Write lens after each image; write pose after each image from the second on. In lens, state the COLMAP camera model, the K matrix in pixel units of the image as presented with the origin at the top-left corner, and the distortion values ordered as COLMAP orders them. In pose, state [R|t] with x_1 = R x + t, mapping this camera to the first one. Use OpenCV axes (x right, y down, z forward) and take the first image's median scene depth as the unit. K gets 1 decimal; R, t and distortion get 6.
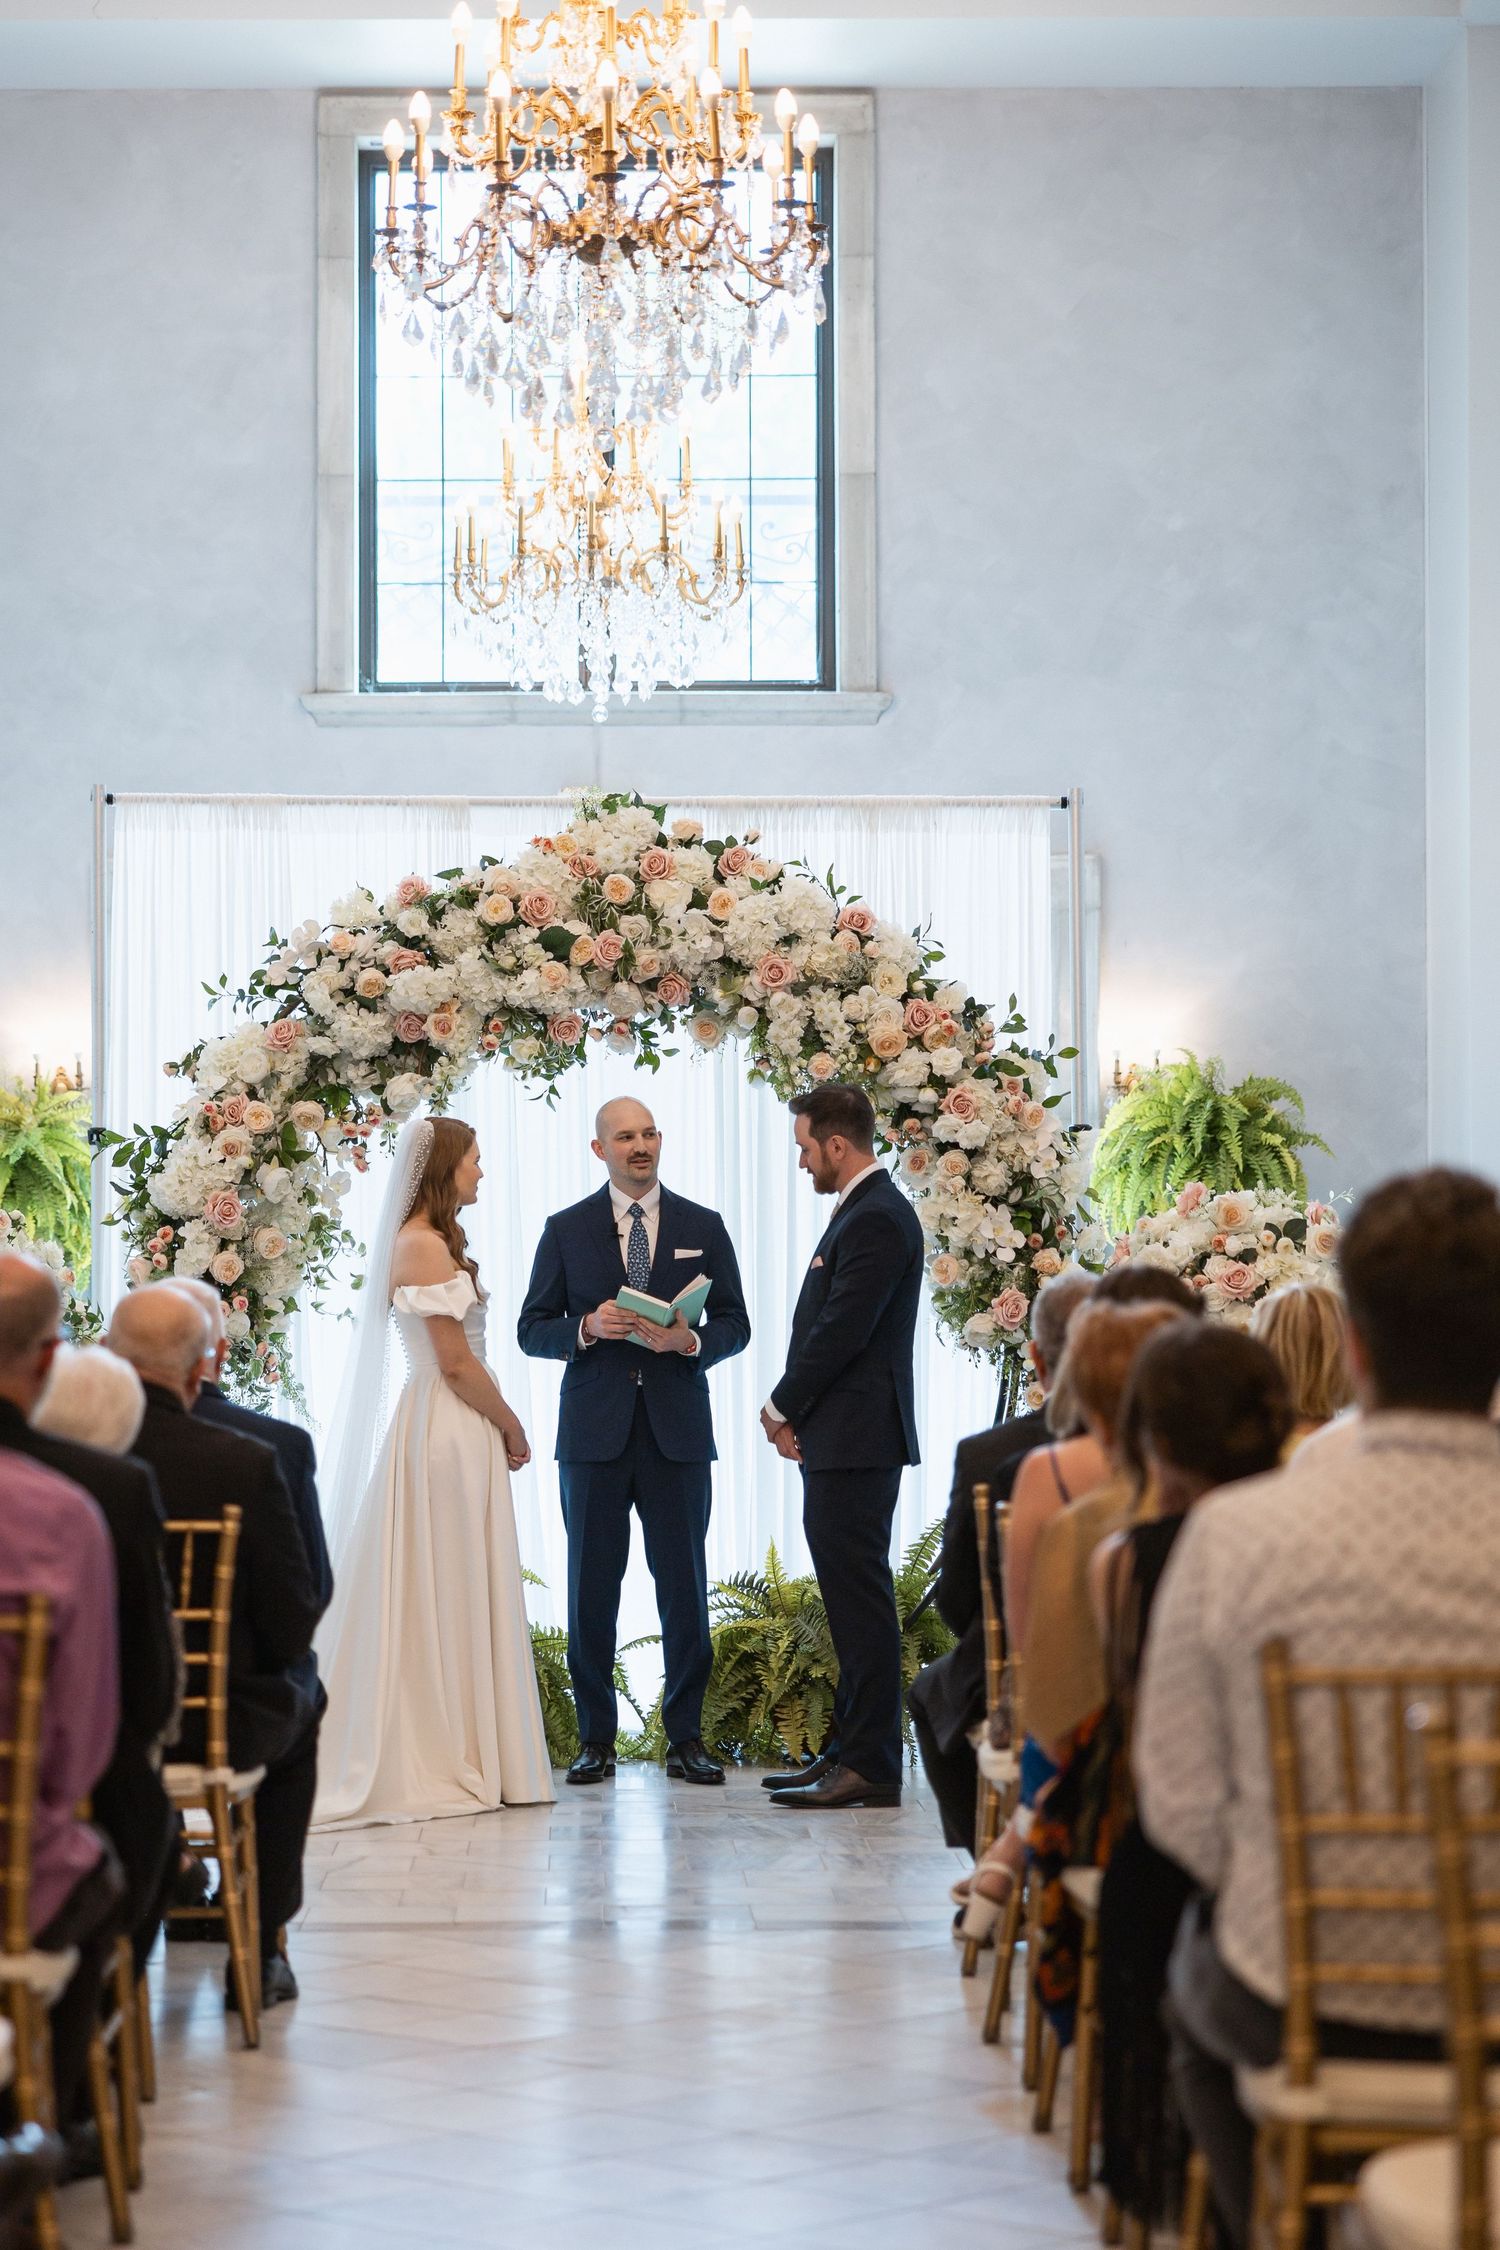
lens RADIAL K [[4686.5, 0, 626.6], [0, 4686.5, 1245.8], [0, 0, 1]] dist [0.004777, 0.000000]
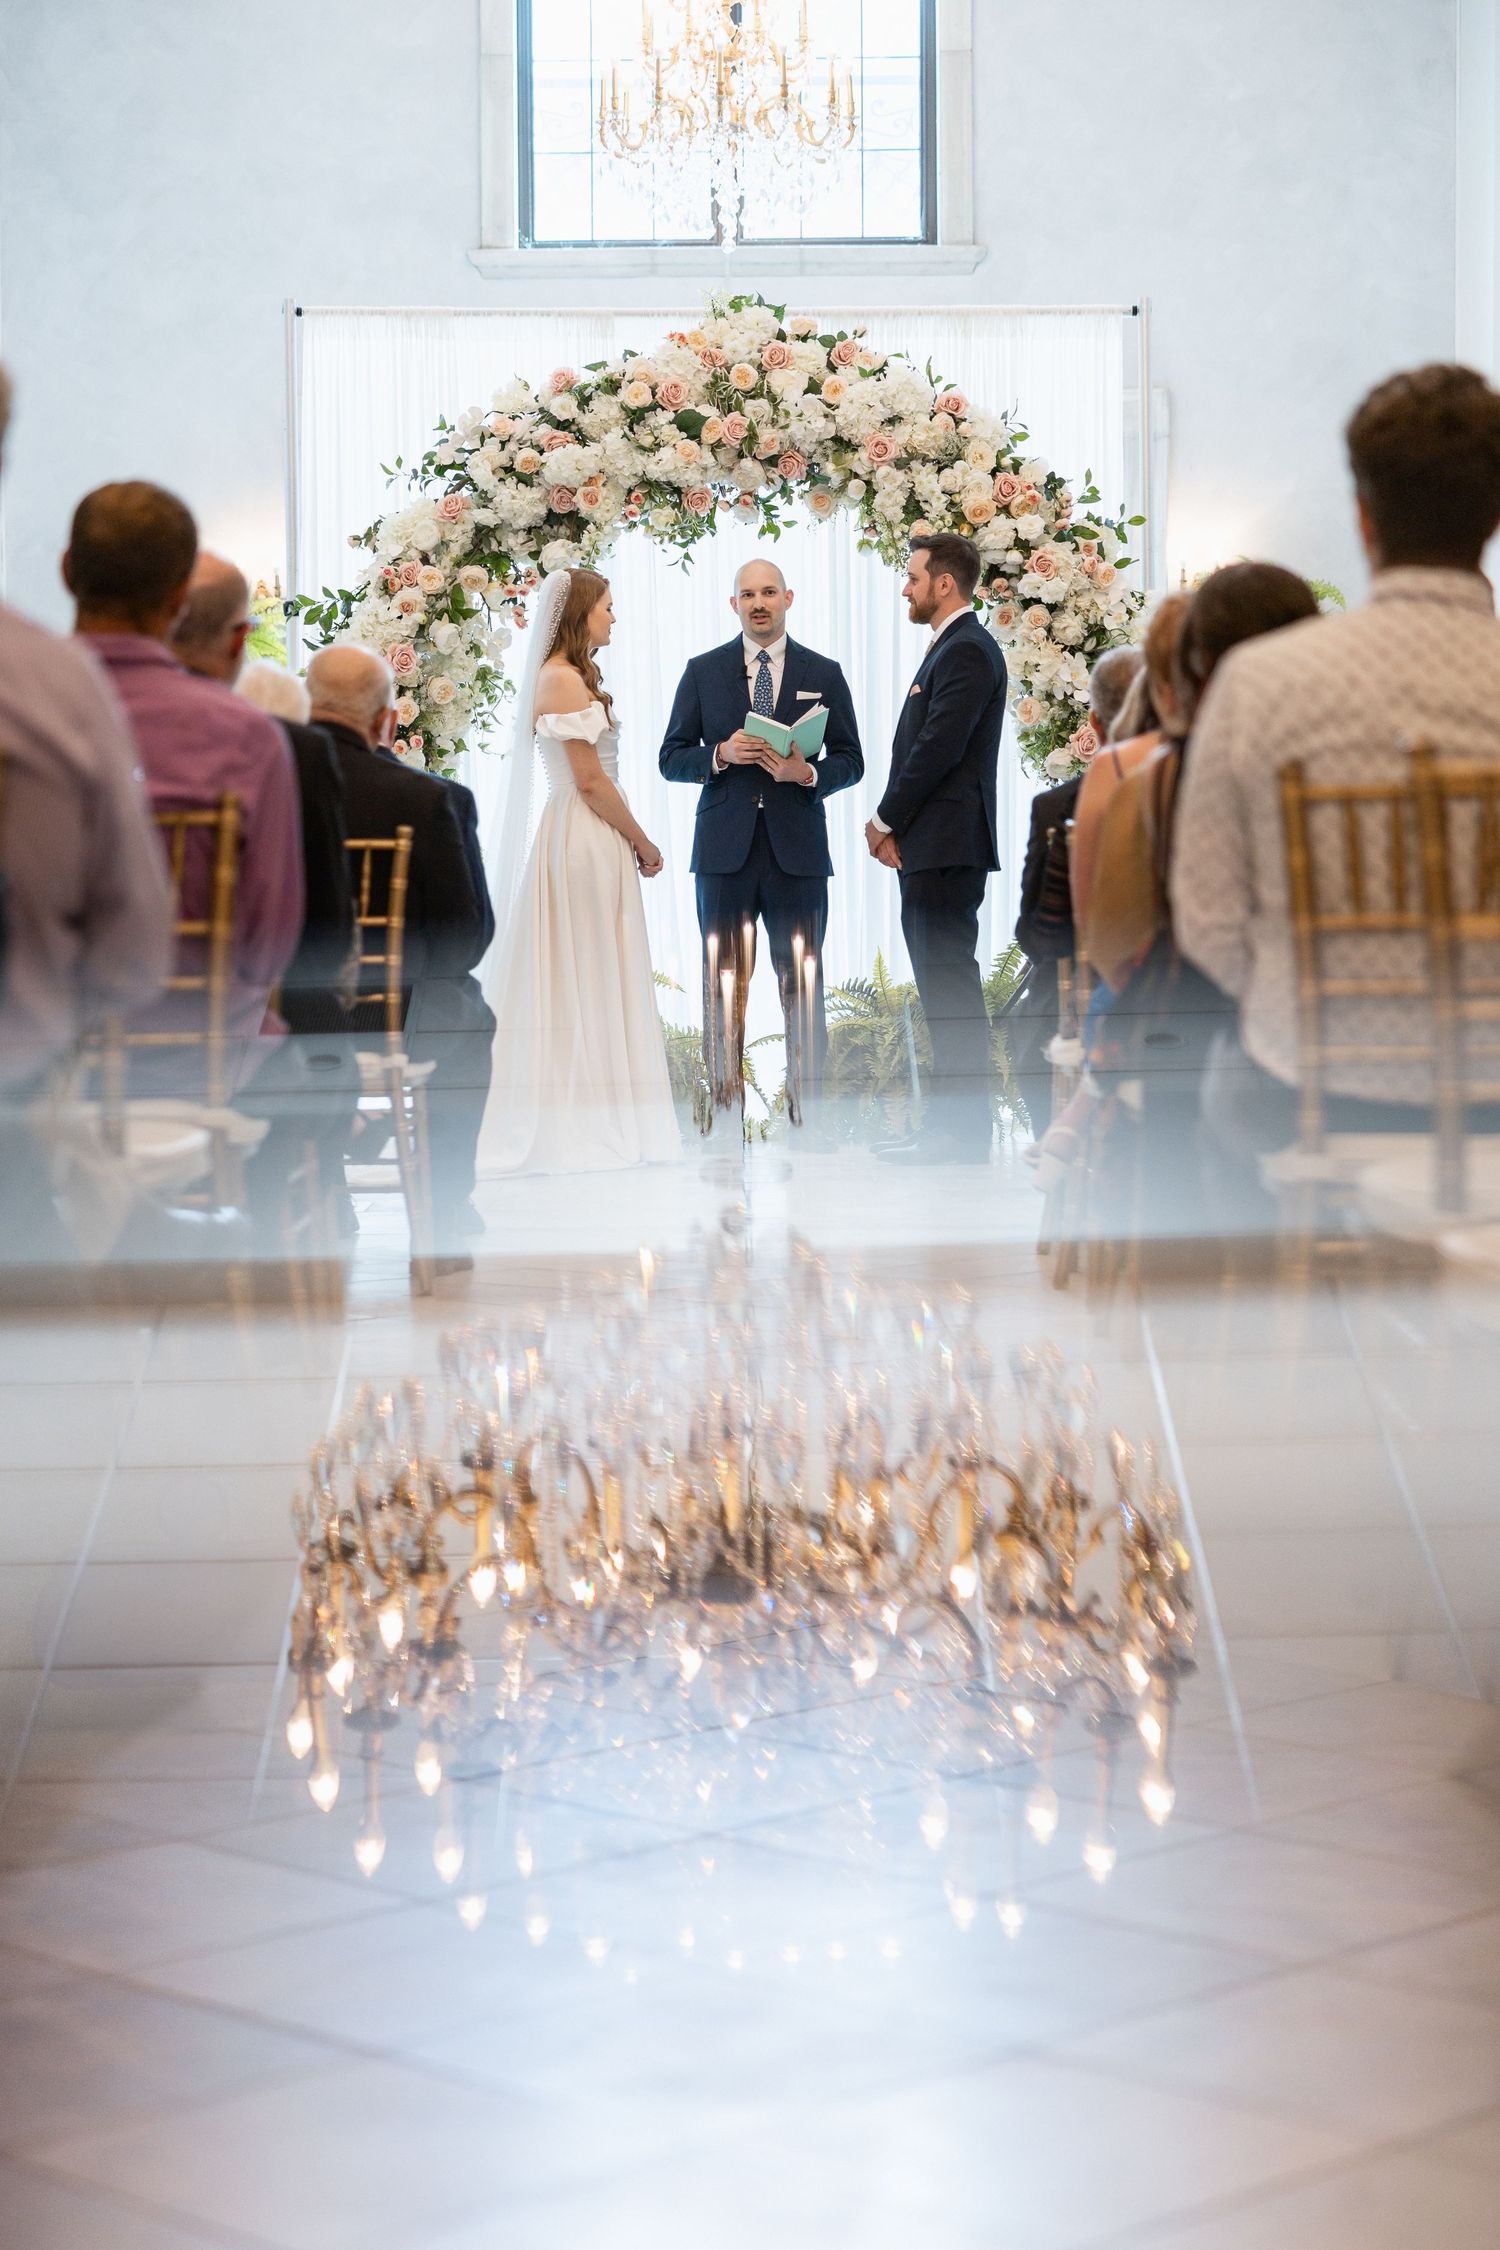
lens RADIAL K [[4070.3, 0, 723.3], [0, 4070.3, 1118.5], [0, 0, 1]] dist [-0.011082, 0.000000]
pose [[0.999947, -0.003725, -0.009645, 0.002246], [0.004439, 0.997162, 0.075152, 0.029626], [0.009338, -0.075191, 0.997125, -0.003417]]
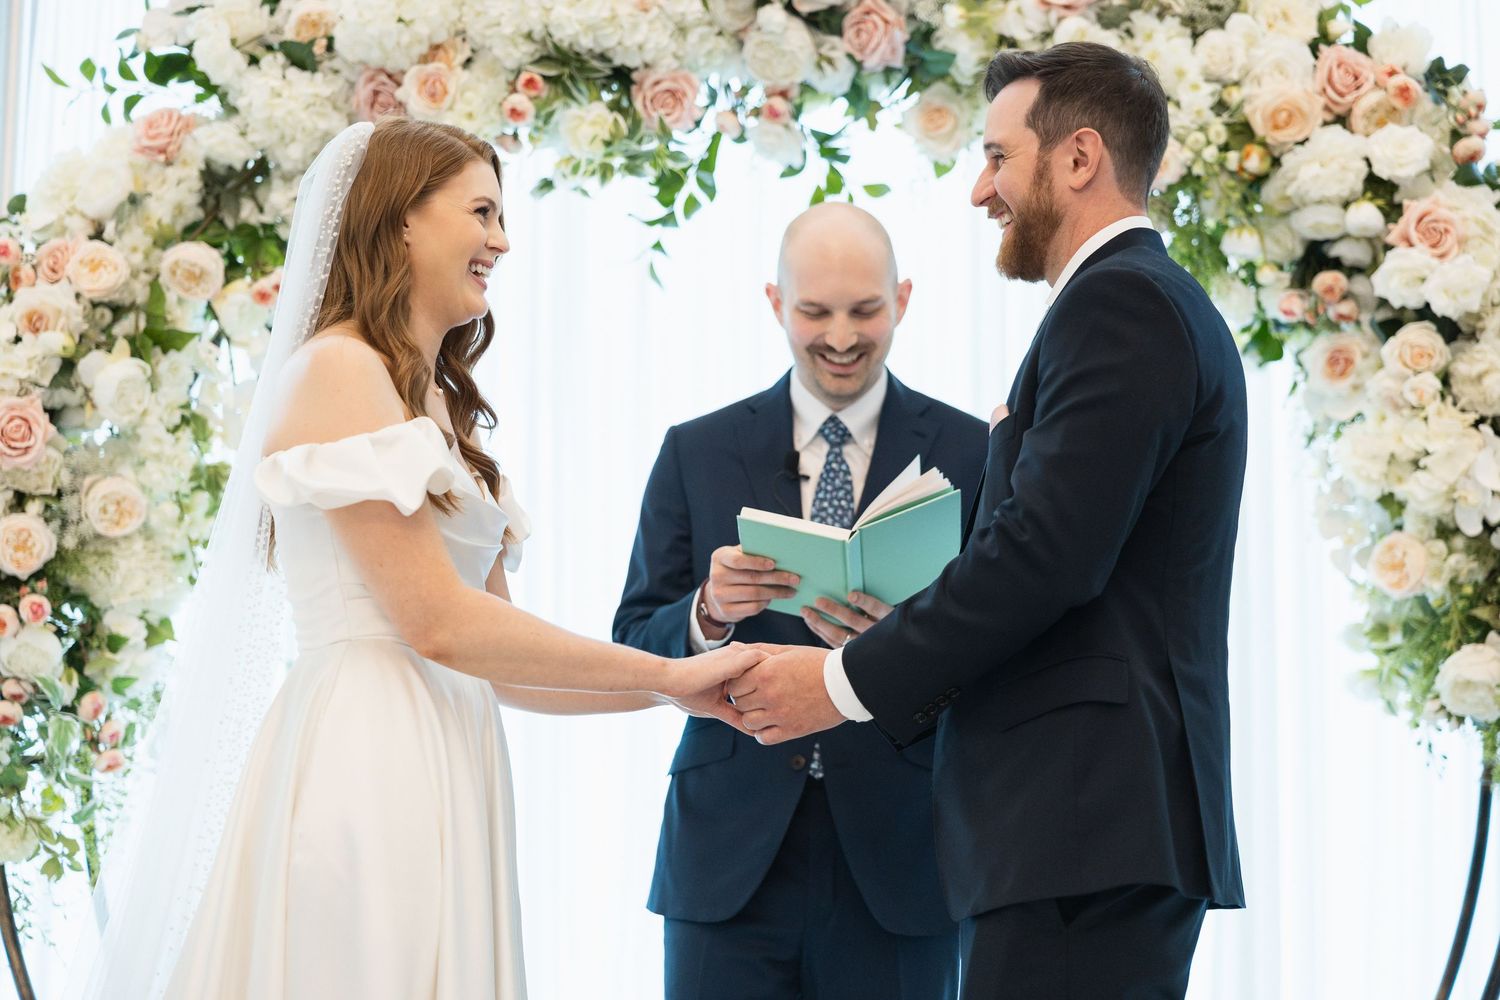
lens RADIAL K [[2713.5, 0, 783.5], [0, 2713.5, 503.1], [0, 0, 1]] dist [-0.011082, 0.000000]
pose [[0.997352, 0.003804, -0.072628, 0.022356], [-0.014742, 0.988473, -0.150676, 0.044596], [0.071217, 0.151347, 0.985912, 0.704211]]
